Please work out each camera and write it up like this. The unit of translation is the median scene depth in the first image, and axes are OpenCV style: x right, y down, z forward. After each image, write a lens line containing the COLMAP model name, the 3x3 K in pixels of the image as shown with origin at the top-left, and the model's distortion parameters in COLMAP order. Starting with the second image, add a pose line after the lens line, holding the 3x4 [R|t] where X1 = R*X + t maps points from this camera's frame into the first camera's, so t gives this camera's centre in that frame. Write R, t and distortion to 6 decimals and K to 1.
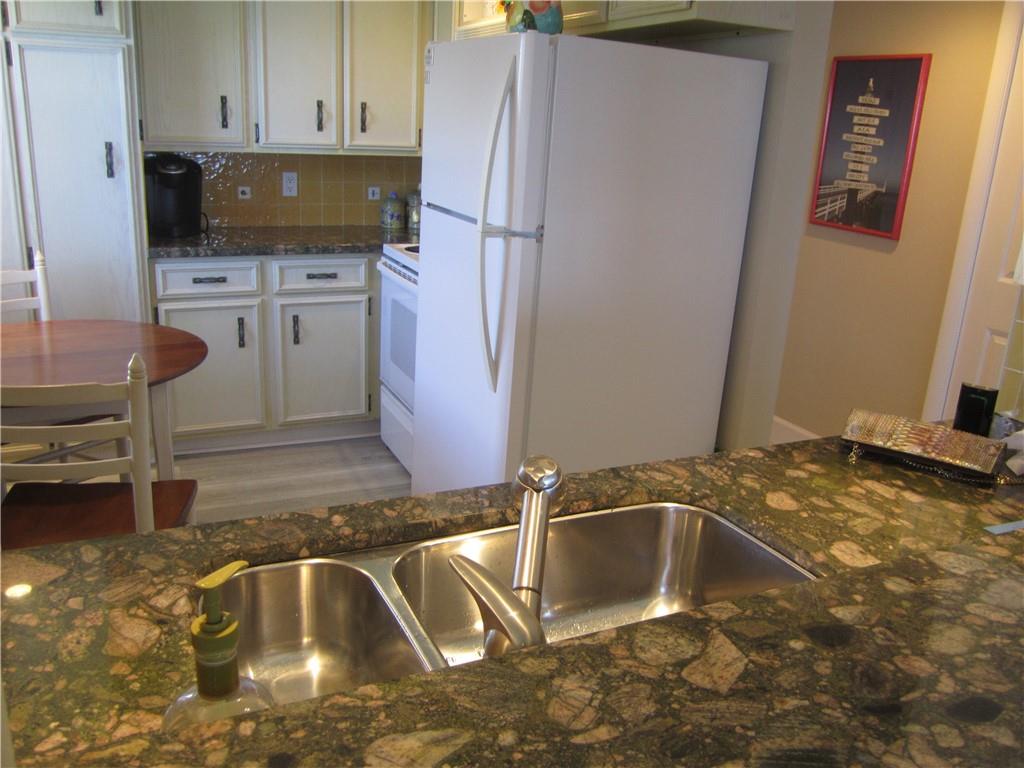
lens RADIAL K [[854.4, 0, 508.6], [0, 854.4, 388.6], [0, 0, 1]] dist [-0.062066, 0.034291]
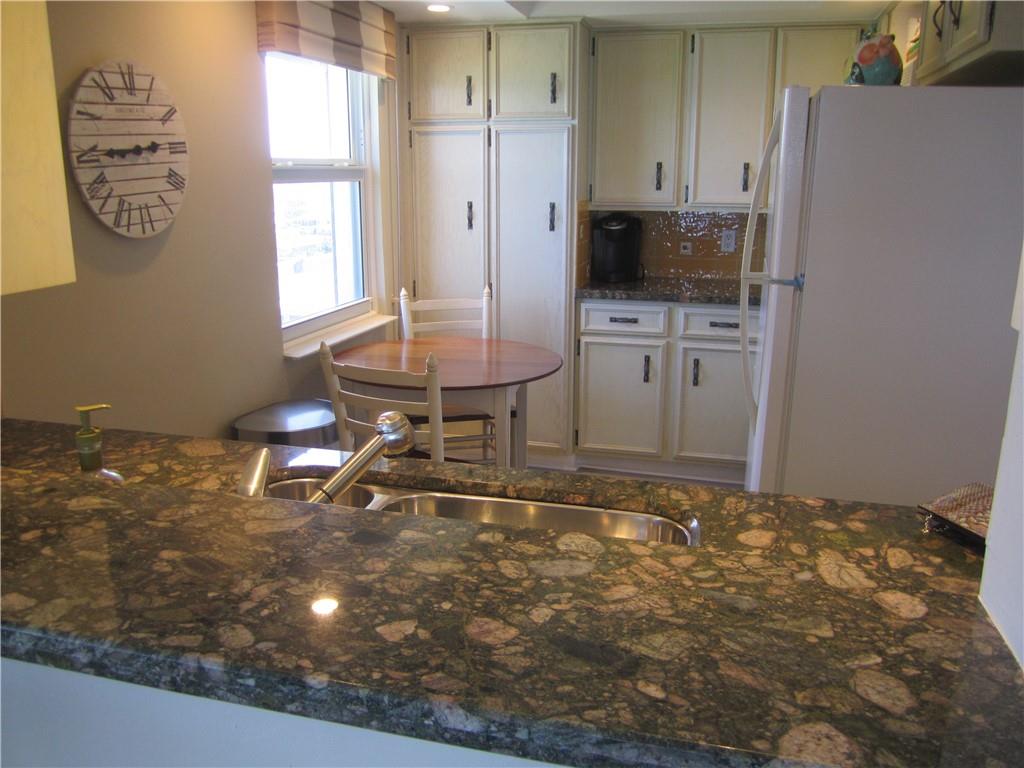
lens RADIAL K [[854.4, 0, 509.0], [0, 854.4, 390.4], [0, 0, 1]] dist [-0.062066, 0.034291]
pose [[0.765578, 0.114204, -0.633125, 0.282746], [-0.161137, 0.986788, -0.016849, 0.011166], [0.622836, 0.114919, 0.773866, 0.017843]]
